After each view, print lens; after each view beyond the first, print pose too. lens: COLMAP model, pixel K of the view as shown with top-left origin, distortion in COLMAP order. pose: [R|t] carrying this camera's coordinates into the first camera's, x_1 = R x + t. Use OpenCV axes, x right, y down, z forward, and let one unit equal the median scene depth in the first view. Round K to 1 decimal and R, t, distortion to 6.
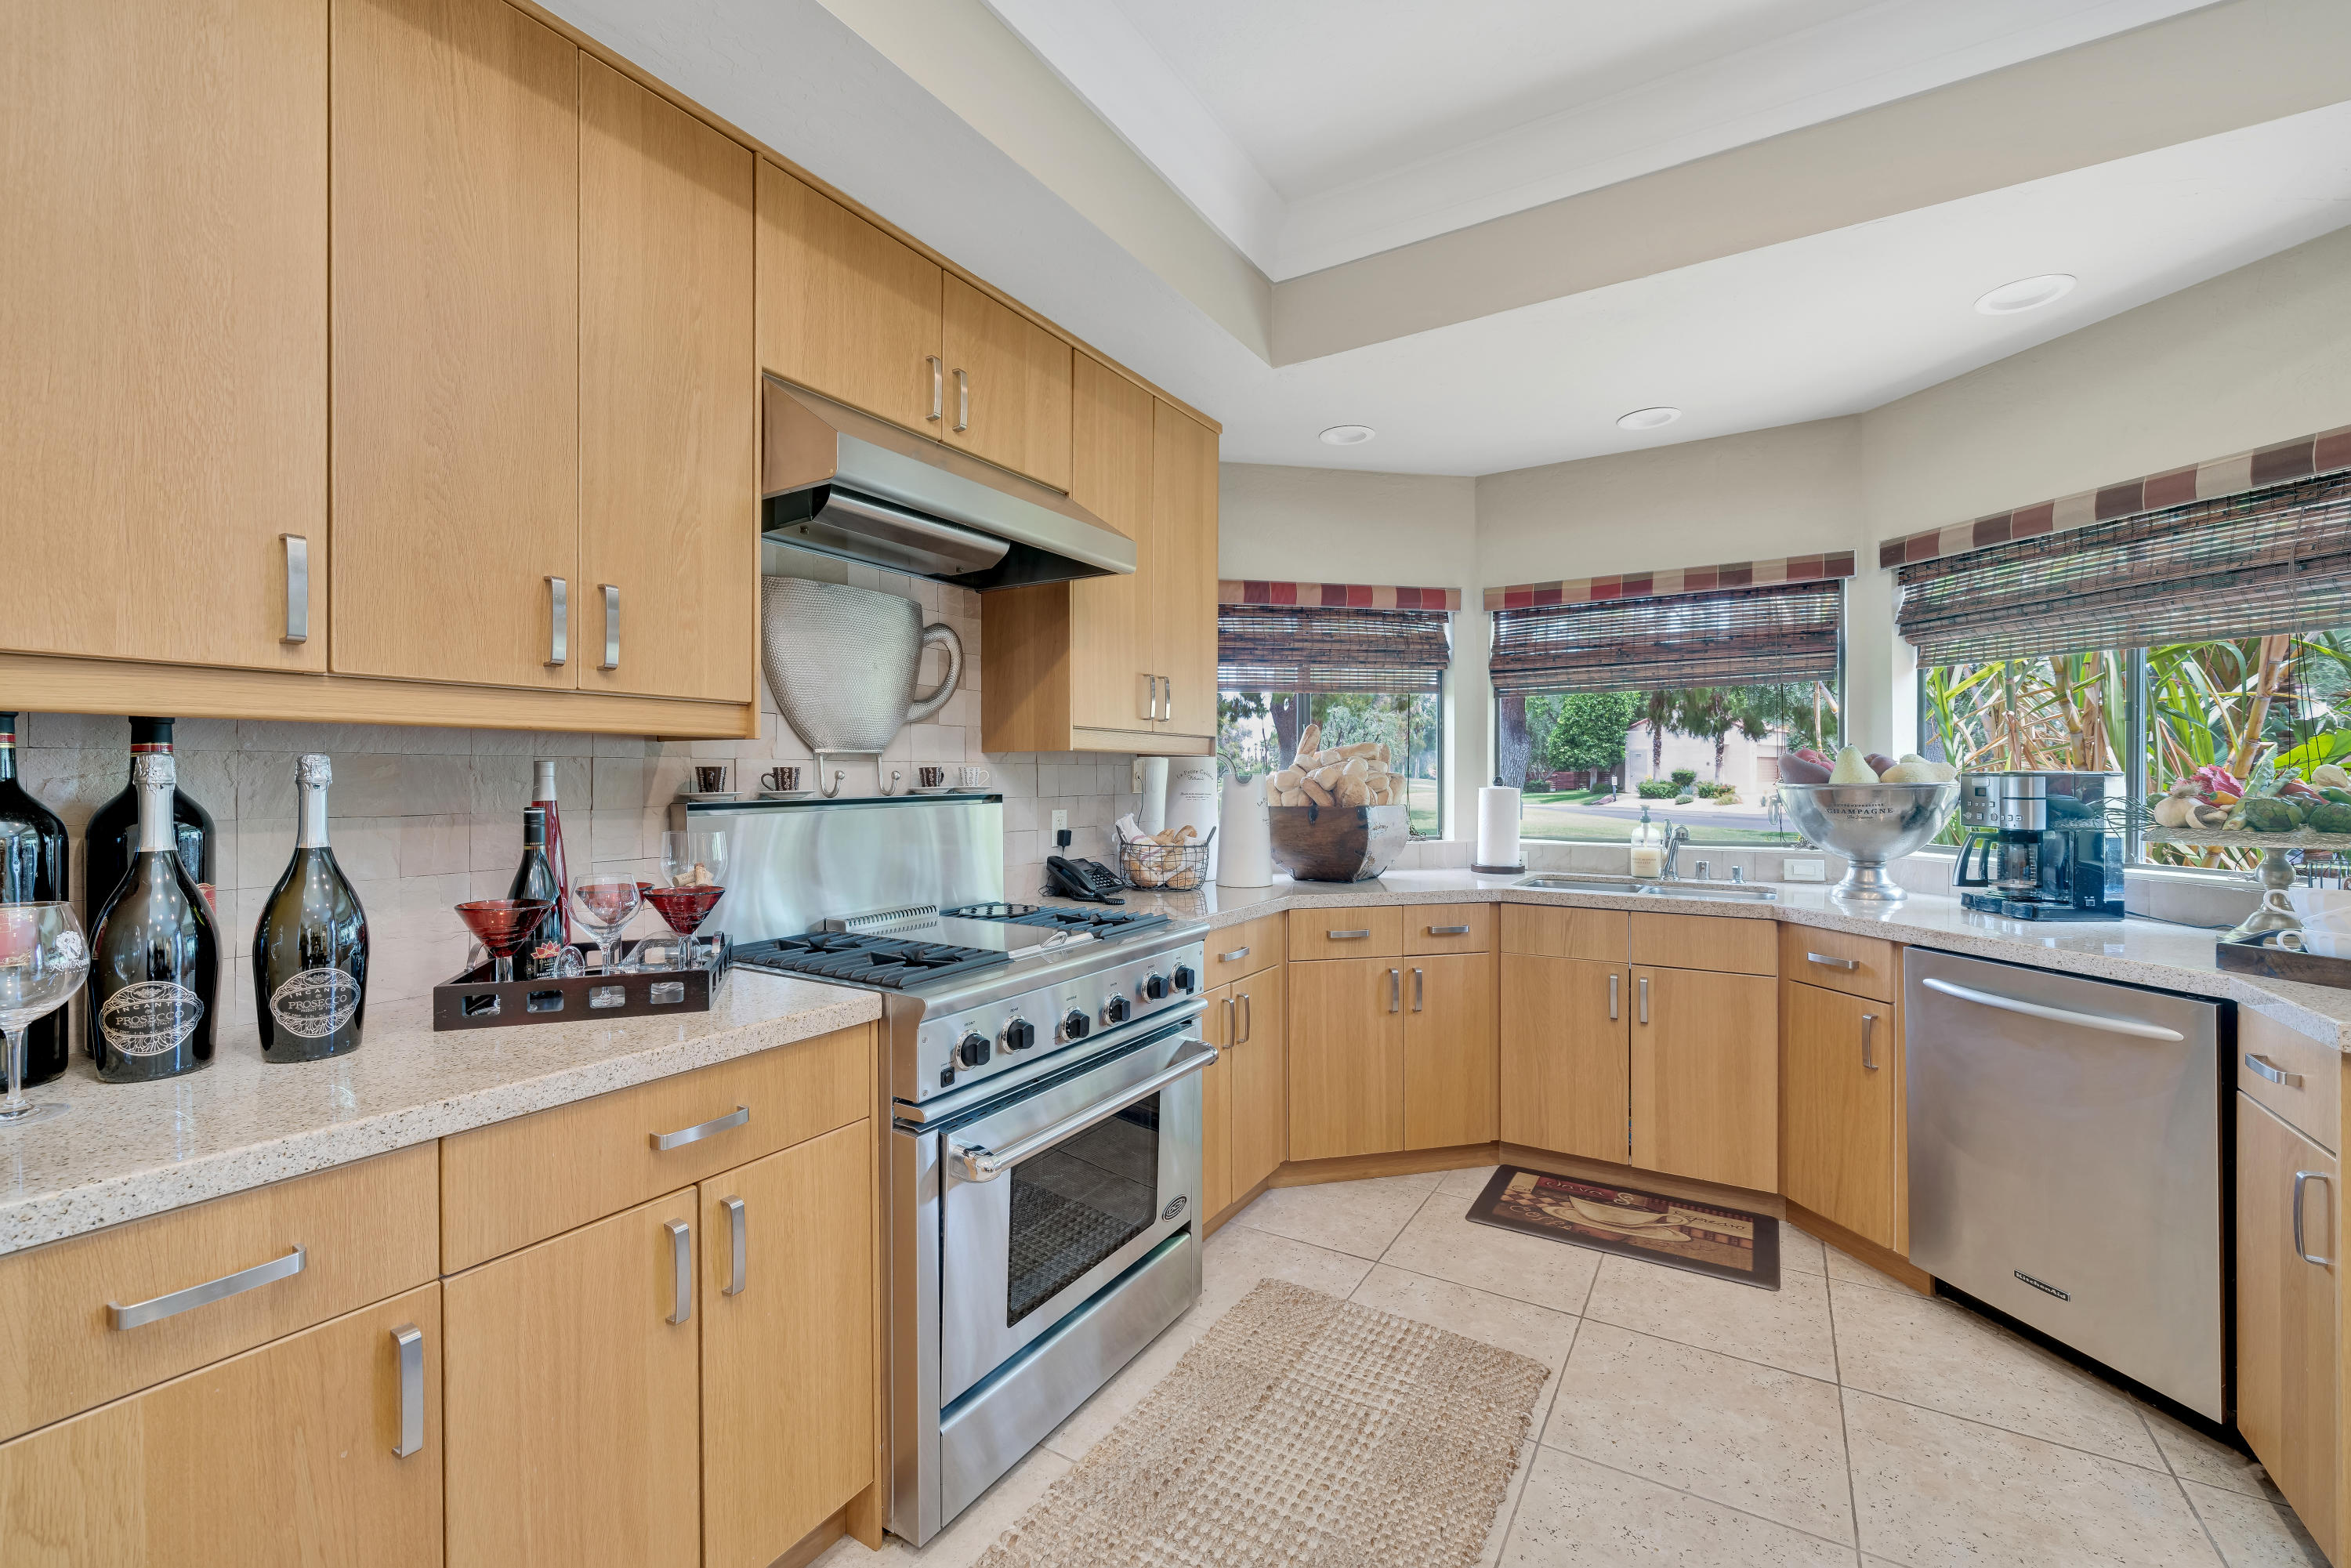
lens RADIAL K [[968.0, 0, 1183.8], [0, 968.0, 785.8], [0, 0, 1]] dist [-0.007233, -0.000244]
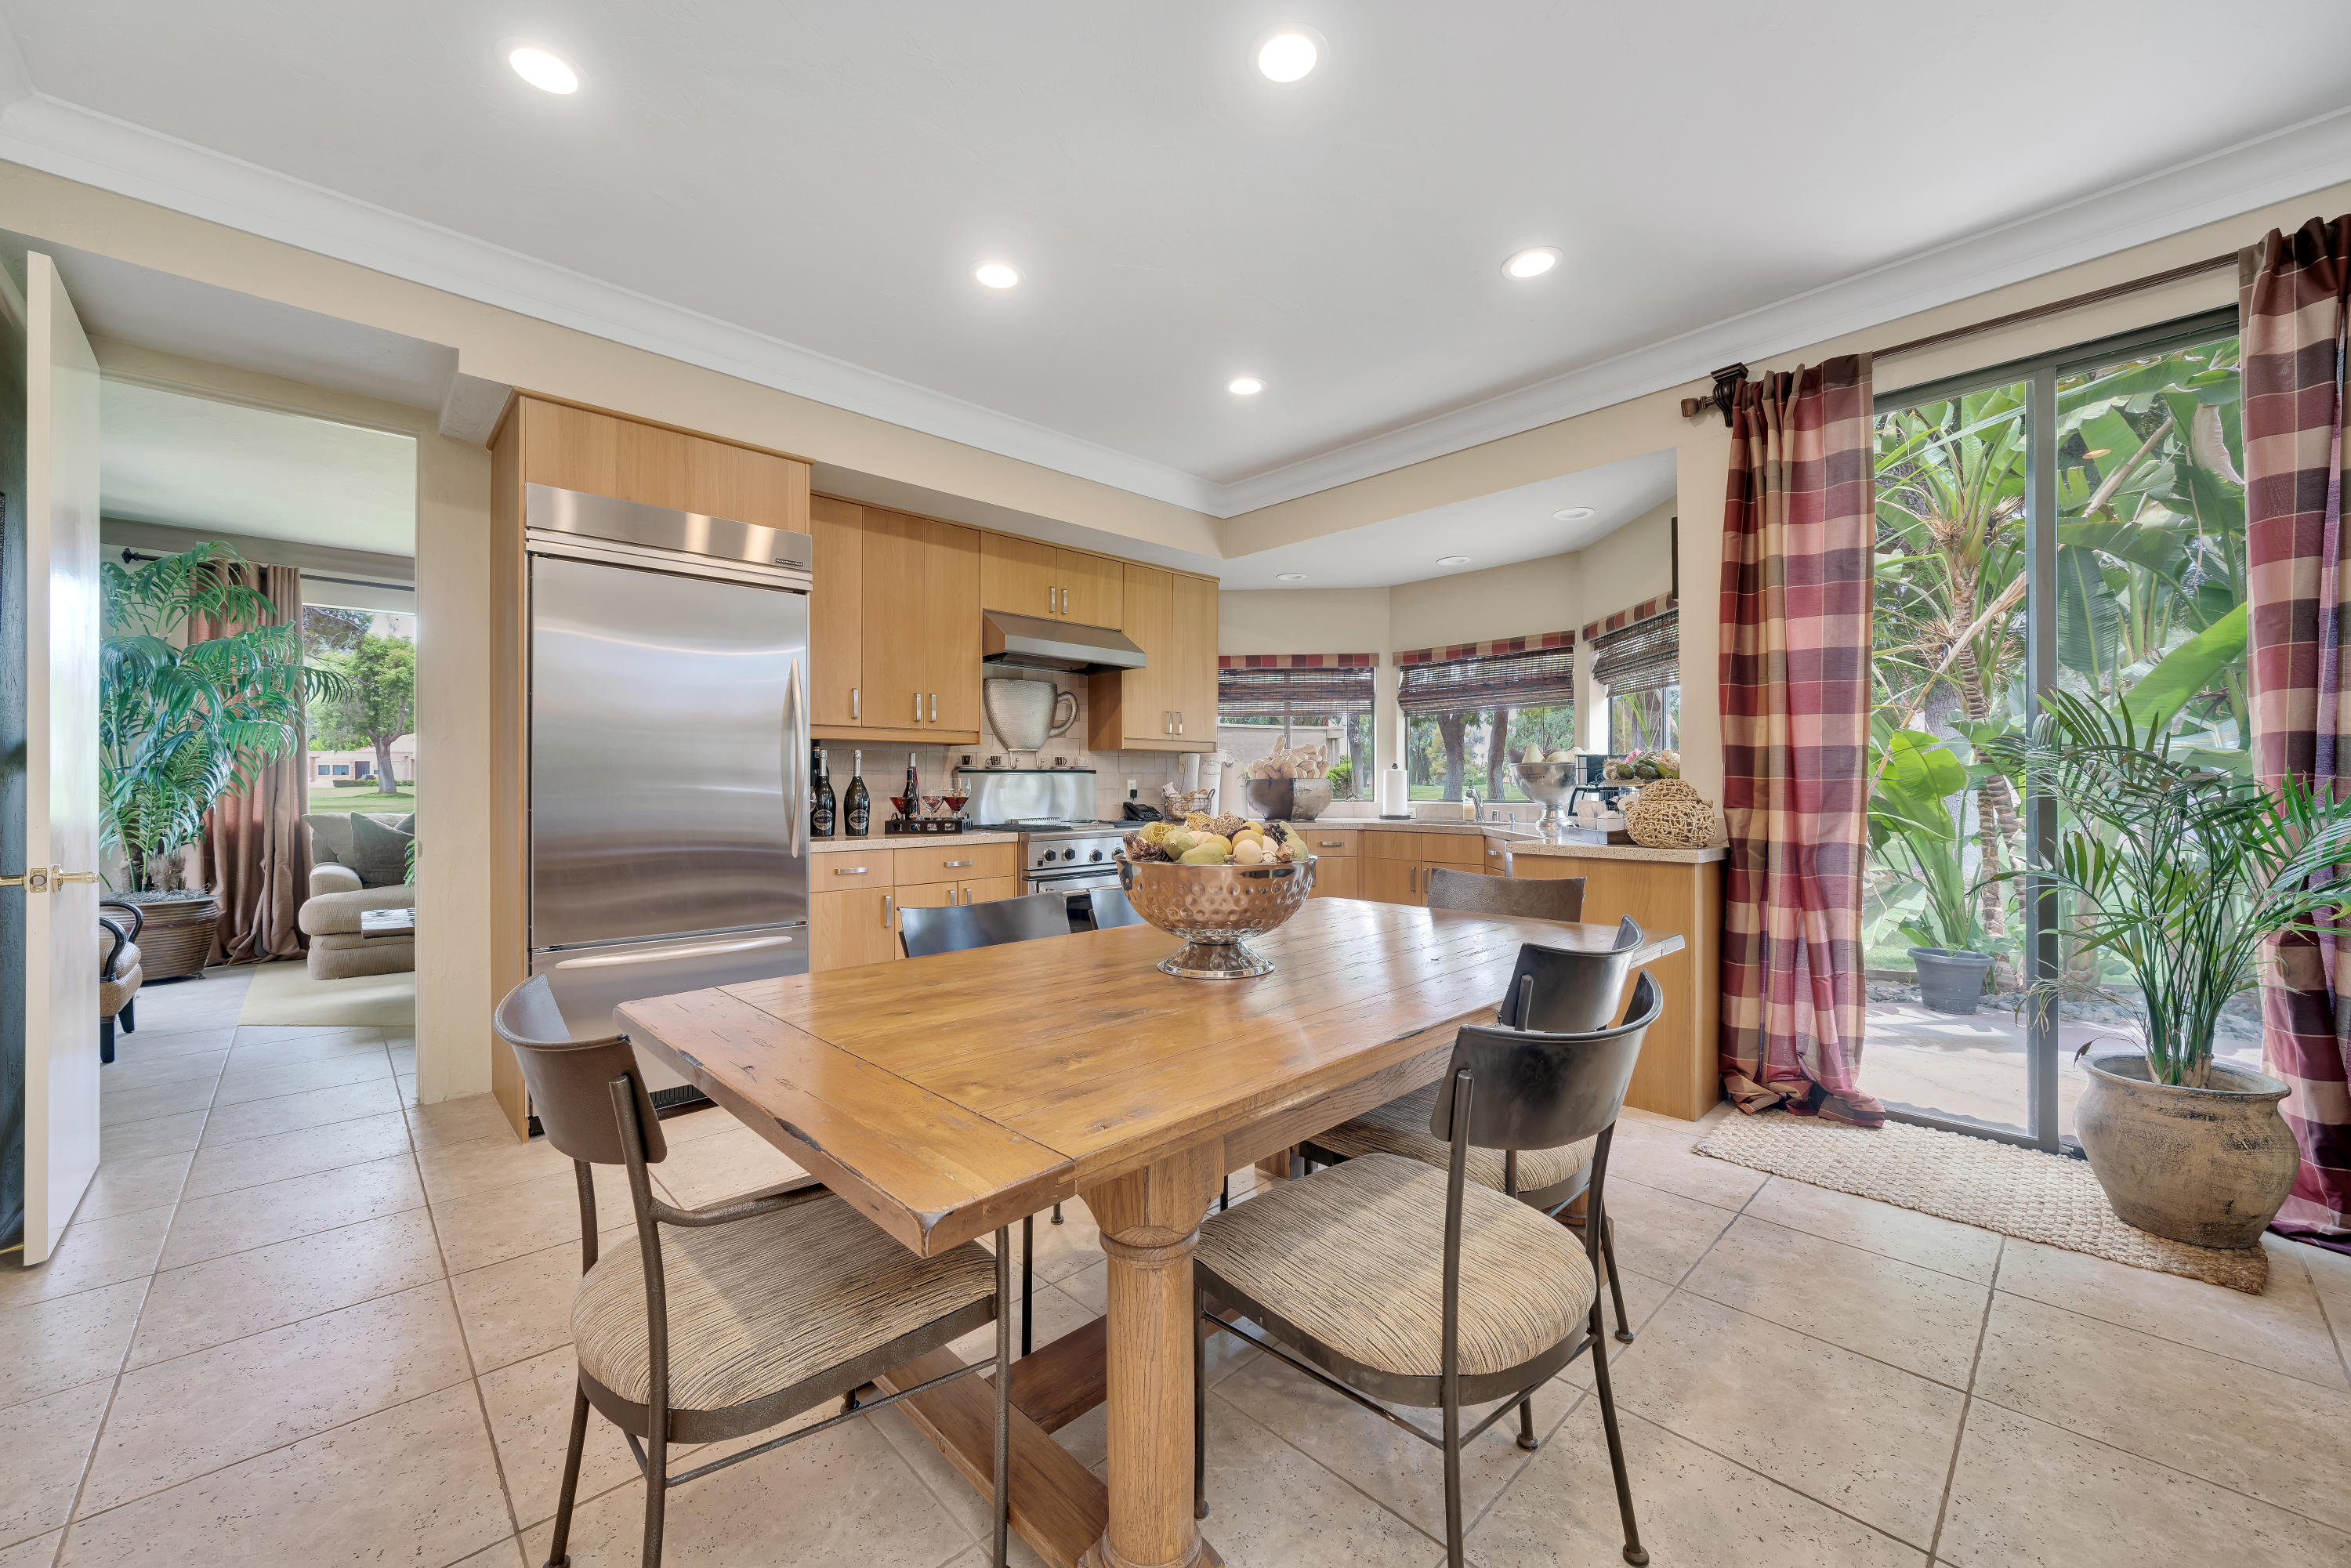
lens RADIAL K [[902.4, 0, 1174.0], [0, 902.4, 778.2], [0, 0, 1]] dist [-0.002970, 0.000407]
pose [[0.966109, -0.001094, -0.258133, 0.461117], [-0.002327, 0.999913, -0.012948, 0.048762], [0.258125, 0.013109, 0.966023, -0.819662]]
